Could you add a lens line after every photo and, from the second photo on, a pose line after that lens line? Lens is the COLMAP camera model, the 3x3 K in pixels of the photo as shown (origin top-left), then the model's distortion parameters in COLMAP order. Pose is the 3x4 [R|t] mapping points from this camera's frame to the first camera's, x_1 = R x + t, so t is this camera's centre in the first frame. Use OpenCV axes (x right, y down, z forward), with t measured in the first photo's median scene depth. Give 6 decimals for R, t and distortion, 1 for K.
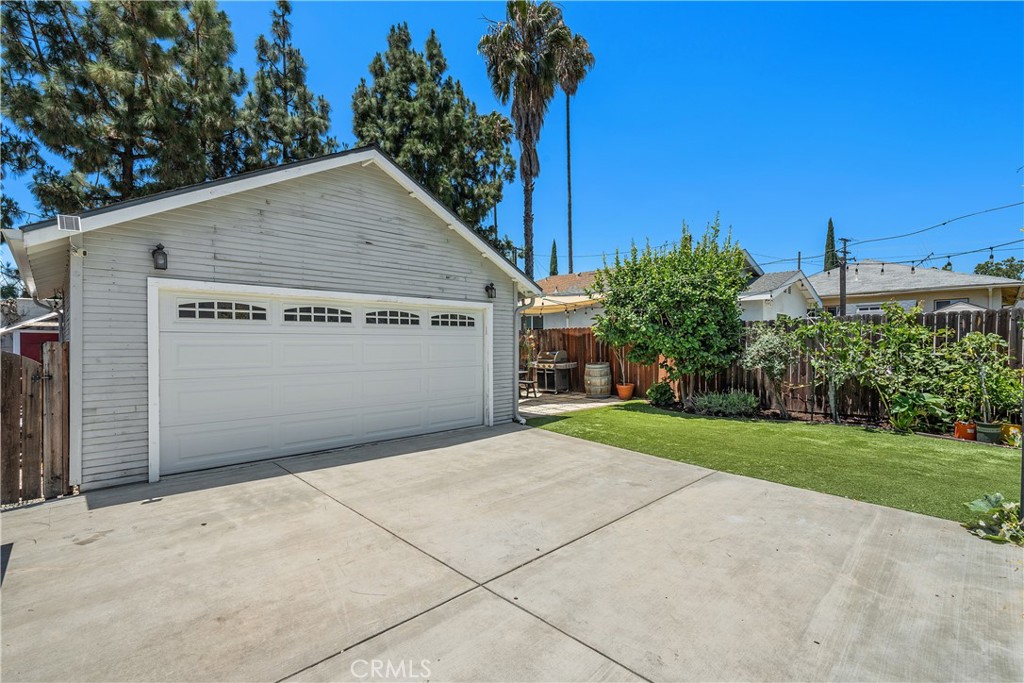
lens RADIAL K [[471.9, 0, 510.0], [0, 471.9, 345.2], [0, 0, 1]] dist [-0.000496, -0.000059]
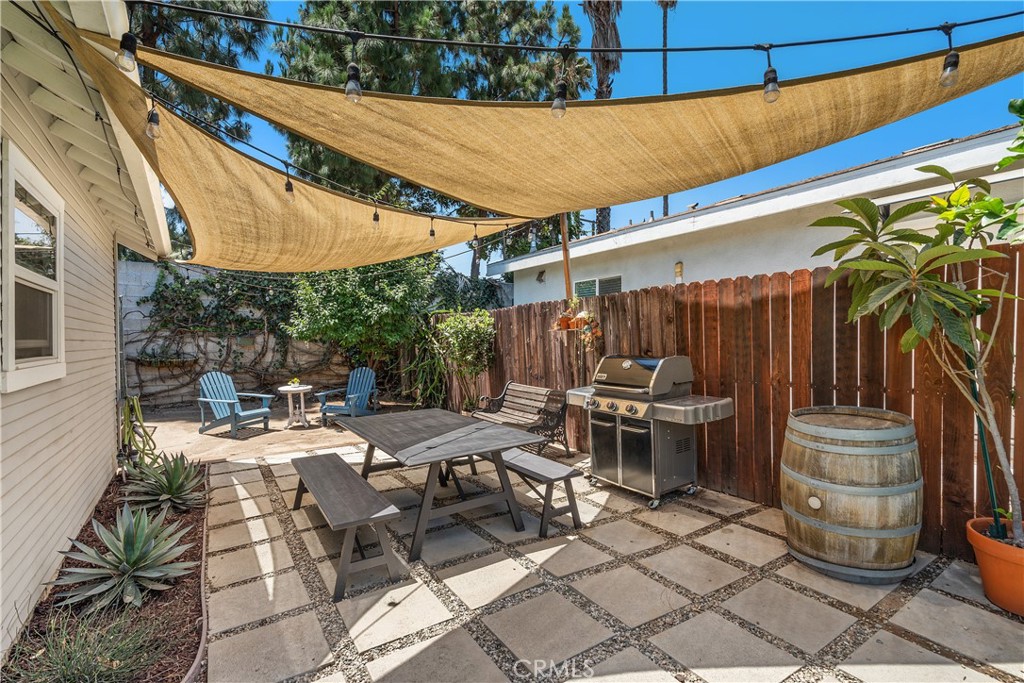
lens RADIAL K [[471.9, 0, 505.4], [0, 471.9, 346.6], [0, 0, 1]] dist [-0.000496, -0.000059]
pose [[0.981585, 0.004348, -0.190978, 0.059370], [-0.003290, 0.999977, 0.005853, 0.004045], [0.191000, -0.005117, 0.981577, 0.664529]]
